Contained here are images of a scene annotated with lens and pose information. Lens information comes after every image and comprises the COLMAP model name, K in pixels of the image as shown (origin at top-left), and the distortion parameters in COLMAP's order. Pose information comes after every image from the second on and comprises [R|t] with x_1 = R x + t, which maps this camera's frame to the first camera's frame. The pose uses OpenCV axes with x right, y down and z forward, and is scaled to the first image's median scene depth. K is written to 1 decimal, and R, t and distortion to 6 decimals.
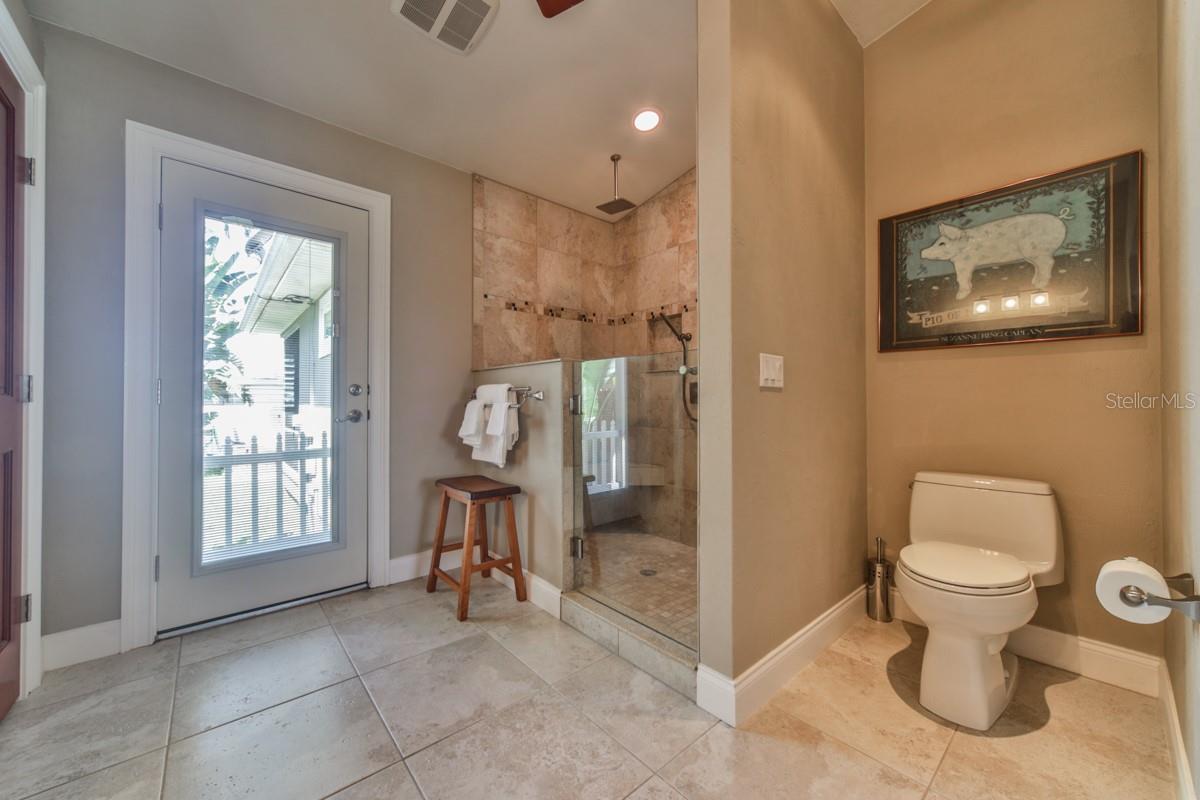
lens RADIAL K [[446.7, 0, 599.5], [0, 446.7, 397.9], [0, 0, 1]] dist [-0.001499, 0.000305]
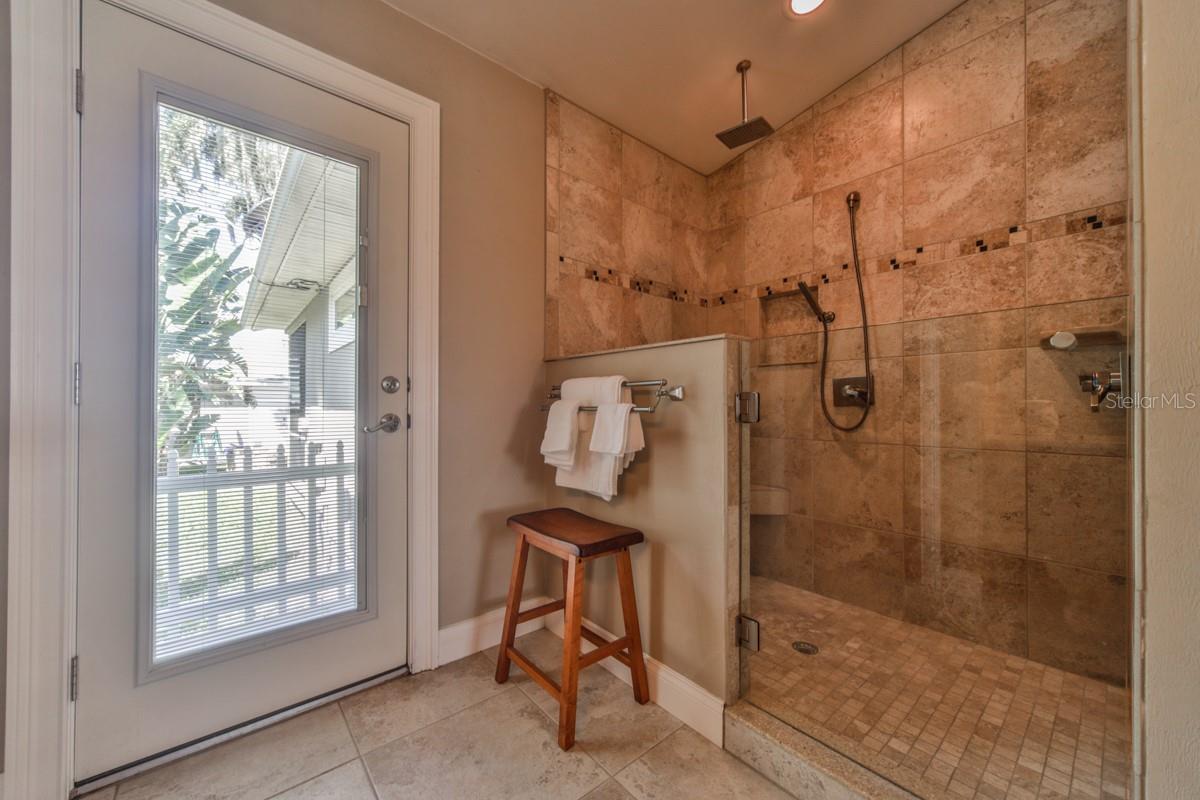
lens RADIAL K [[449.0, 0, 603.0], [0, 449.0, 403.9], [0, 0, 1]] dist [0.000327, 0.000191]
pose [[0.999977, 0.003431, -0.005826, -0.211526], [-0.003394, 0.999974, 0.006285, 0.005870], [0.005848, -0.006265, 0.999963, 0.305645]]
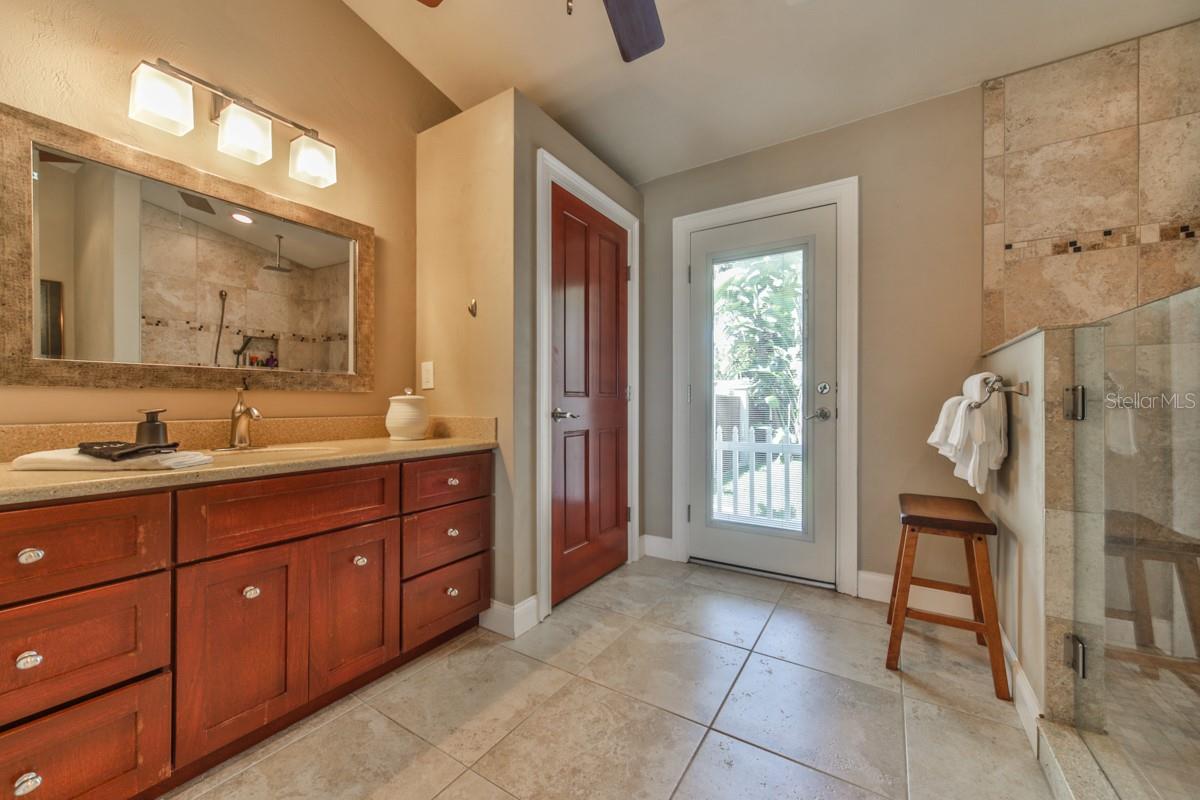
lens RADIAL K [[449.0, 0, 603.0], [0, 449.0, 403.9], [0, 0, 1]] dist [0.000327, 0.000191]
pose [[0.293573, 0.000518, -0.955937, 0.263554], [0.009176, 0.999952, 0.003360, 0.009641], [0.955893, -0.009758, 0.293554, 0.222875]]
